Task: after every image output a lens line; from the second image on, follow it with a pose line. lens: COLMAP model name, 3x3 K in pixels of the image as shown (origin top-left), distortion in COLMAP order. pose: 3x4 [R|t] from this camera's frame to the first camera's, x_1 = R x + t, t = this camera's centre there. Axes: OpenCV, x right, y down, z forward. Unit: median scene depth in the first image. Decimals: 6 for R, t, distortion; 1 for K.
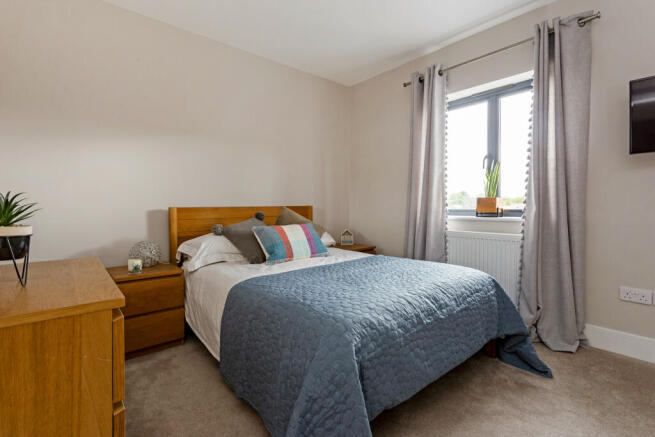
lens RADIAL K [[313.5, 0, 327.9], [0, 313.5, 218.0], [0, 0, 1]] dist [-0.001466, -0.000119]
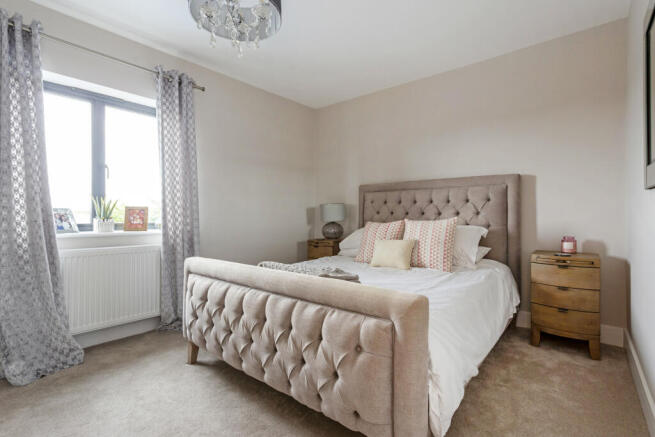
lens RADIAL K [[313.5, 0, 327.5], [0, 313.5, 218.8], [0, 0, 1]] dist [-0.001466, -0.000119]
pose [[-0.165808, 0.010507, 0.986102, -0.515345], [0.038304, 0.999257, -0.004207, -0.013126], [-0.985414, 0.037074, -0.166088, 0.531512]]
